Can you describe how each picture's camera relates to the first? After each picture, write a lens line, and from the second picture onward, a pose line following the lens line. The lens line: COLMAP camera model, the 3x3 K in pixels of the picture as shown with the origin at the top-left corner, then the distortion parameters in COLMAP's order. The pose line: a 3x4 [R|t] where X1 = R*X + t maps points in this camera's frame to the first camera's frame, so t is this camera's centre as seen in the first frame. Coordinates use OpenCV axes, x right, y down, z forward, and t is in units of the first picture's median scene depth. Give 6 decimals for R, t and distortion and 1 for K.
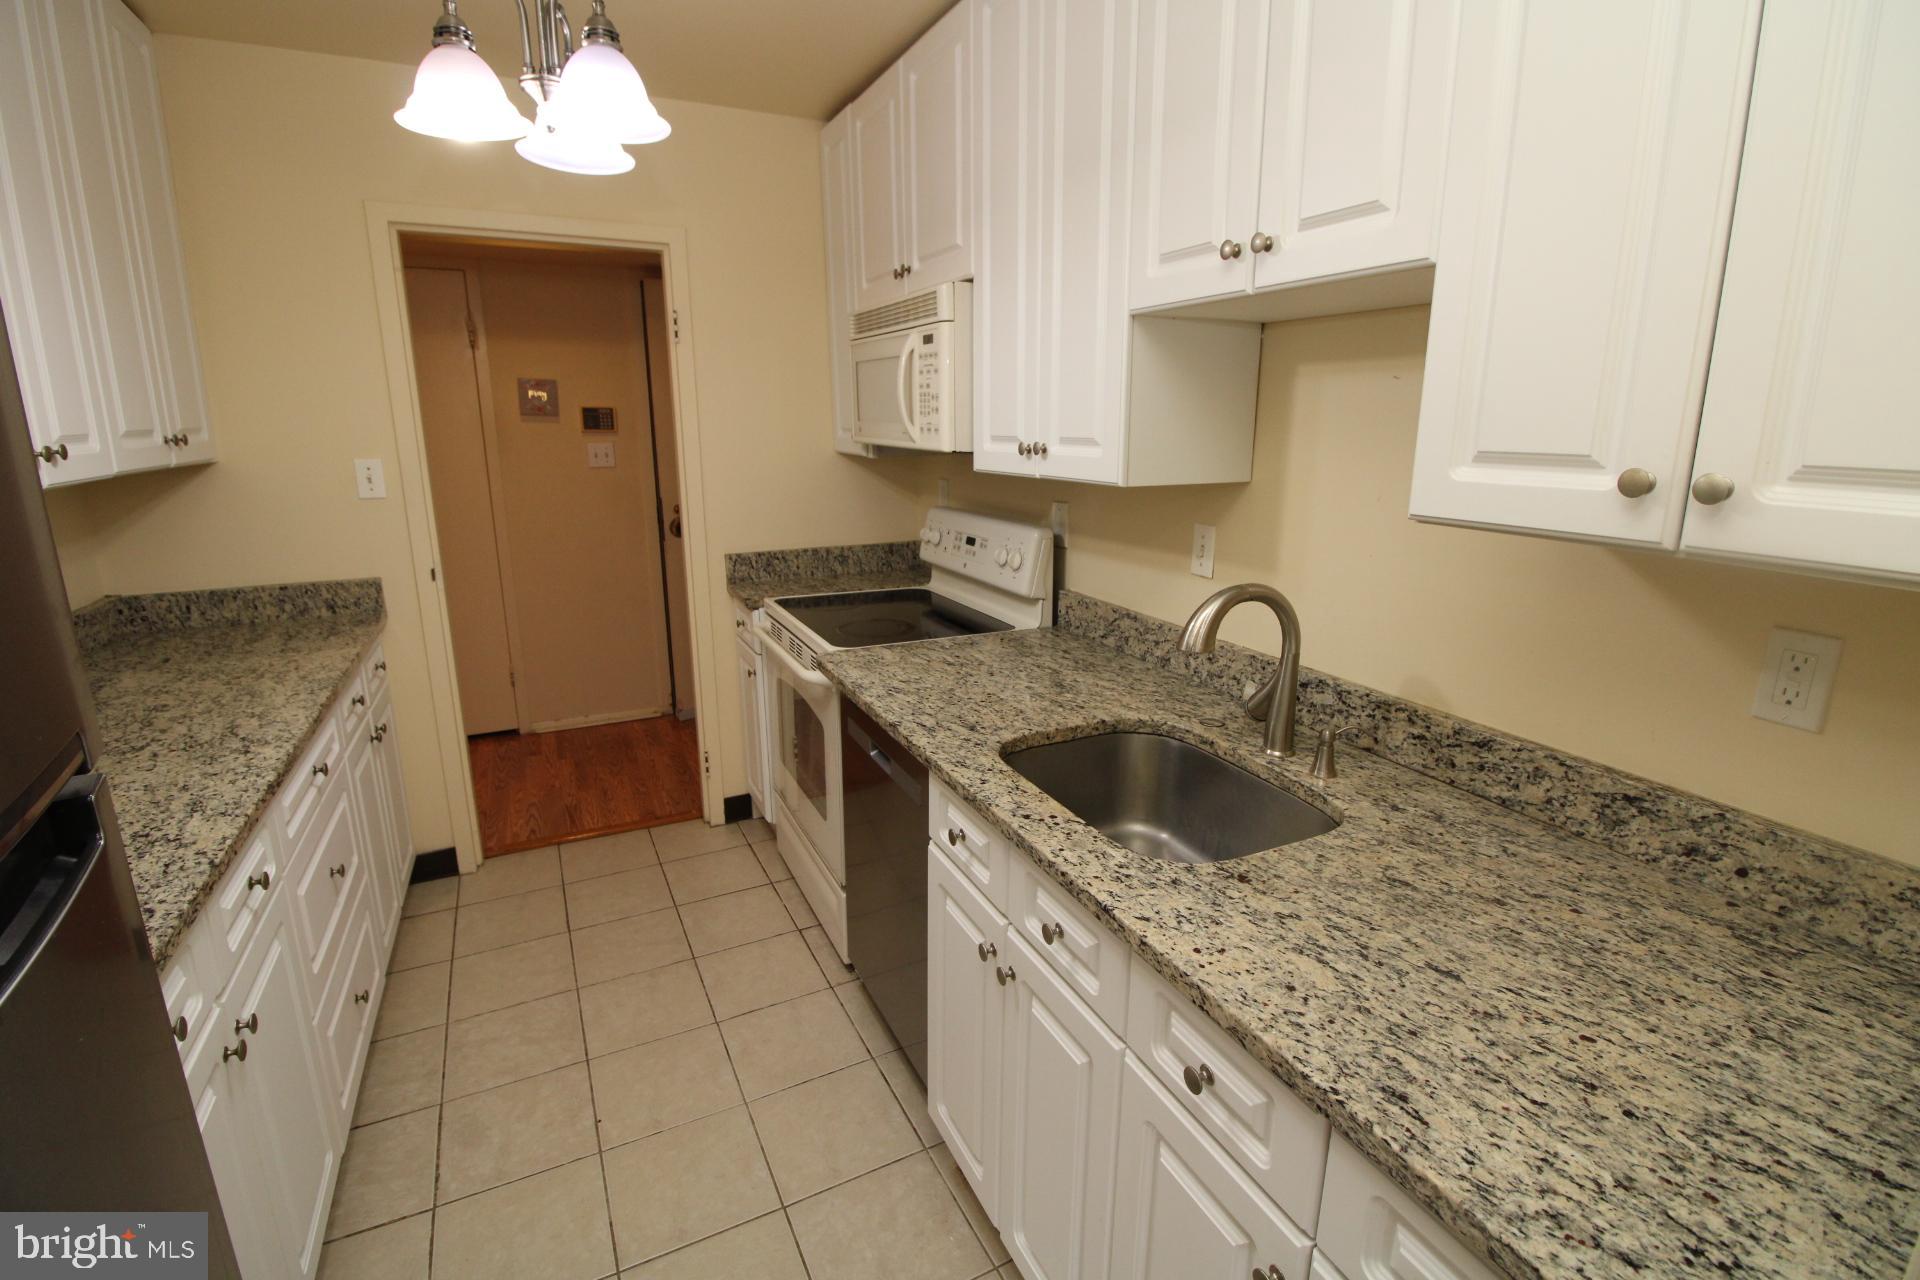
lens RADIAL K [[895.9, 0, 969.7], [0, 895.9, 633.4], [0, 0, 1]] dist [-0.011191, -0.004548]
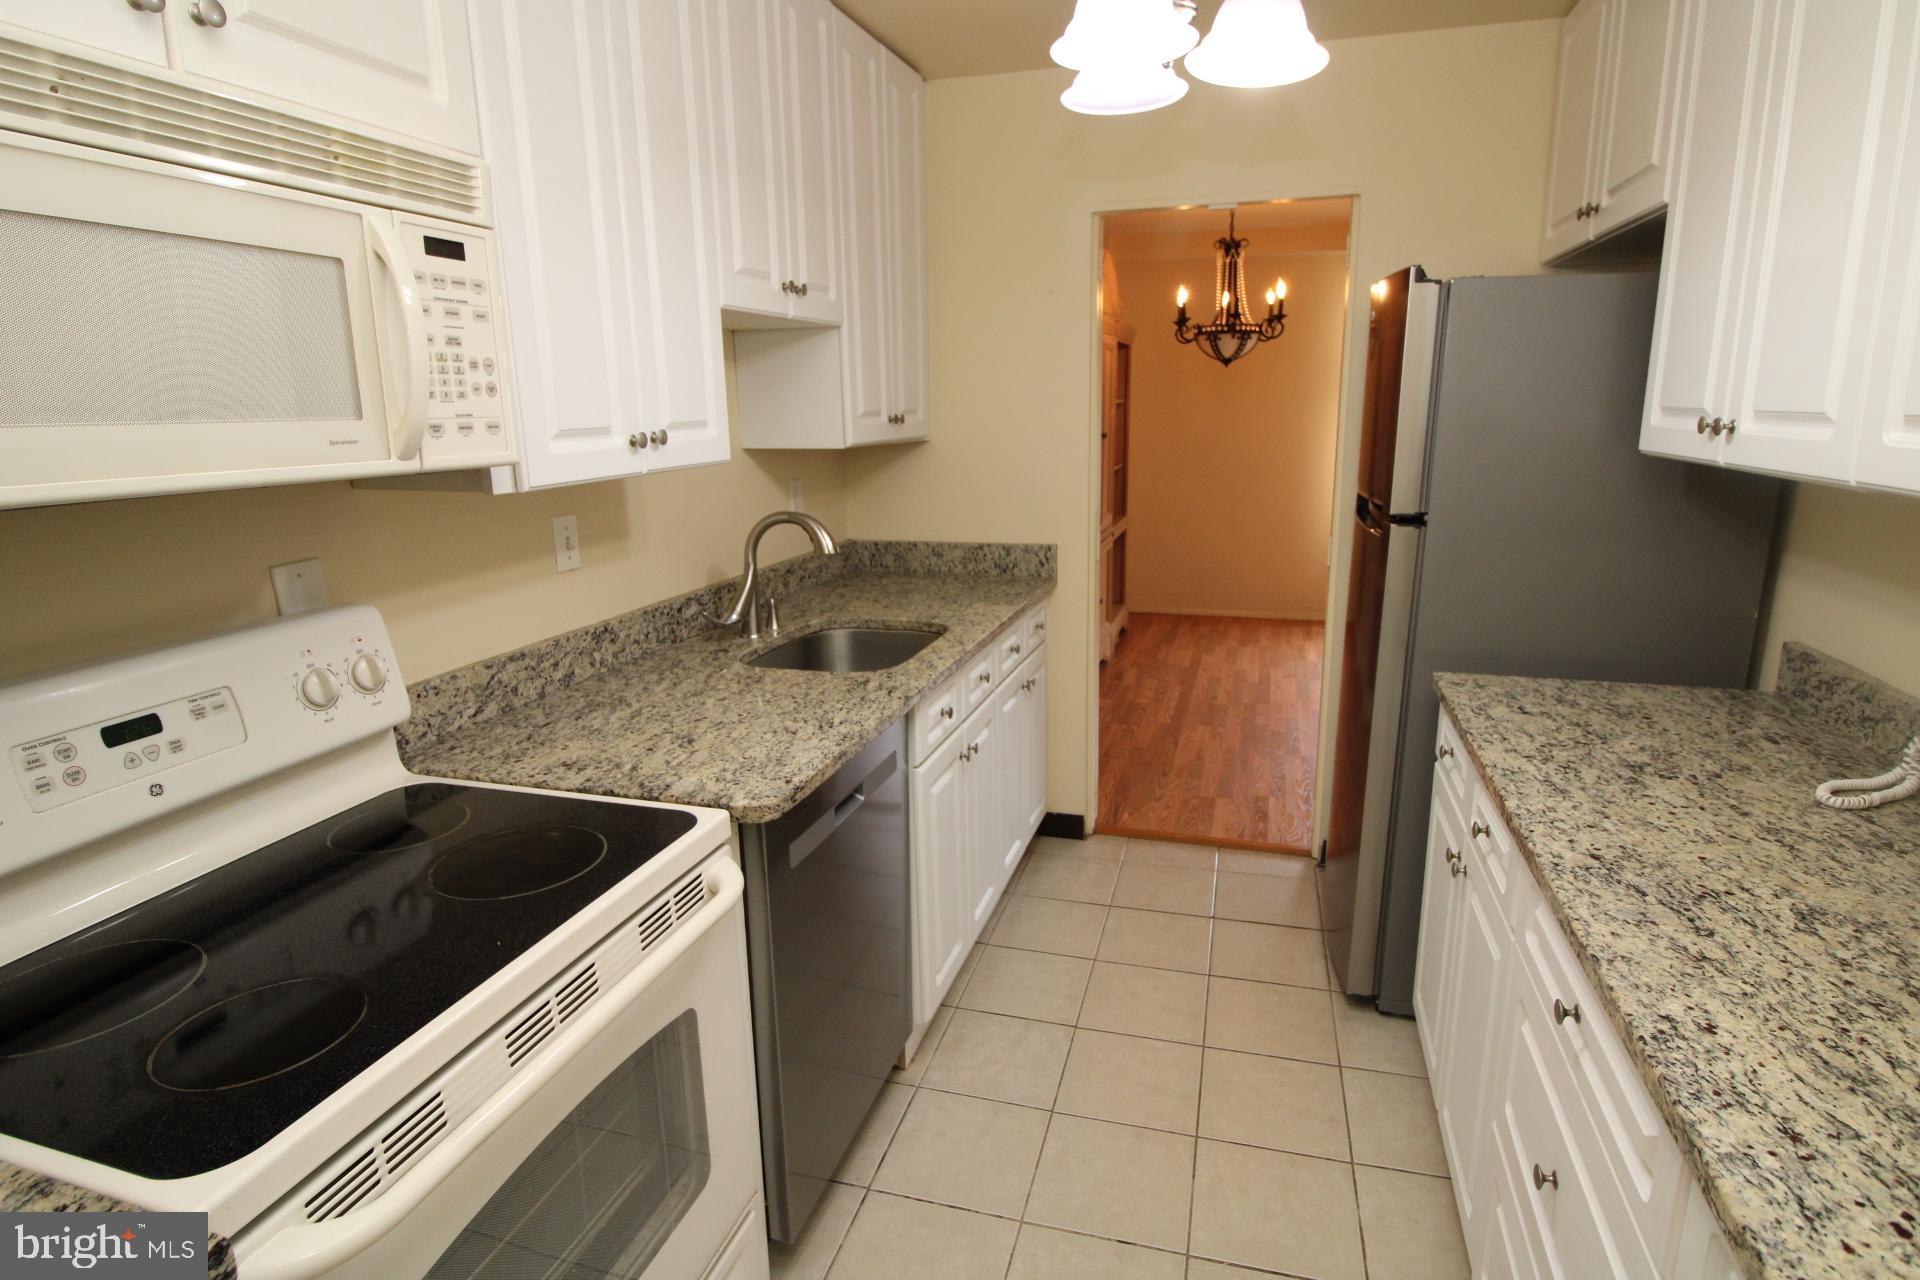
lens RADIAL K [[1079.1, 0, 965.0], [0, 1079.1, 639.7], [0, 0, 1]] dist [0.002560, -0.000474]
pose [[-0.744116, -0.140426, 0.653125, -0.930846], [0.167984, 0.906914, 0.386379, -0.425001], [-0.646586, 0.397226, -0.651259, 1.732733]]
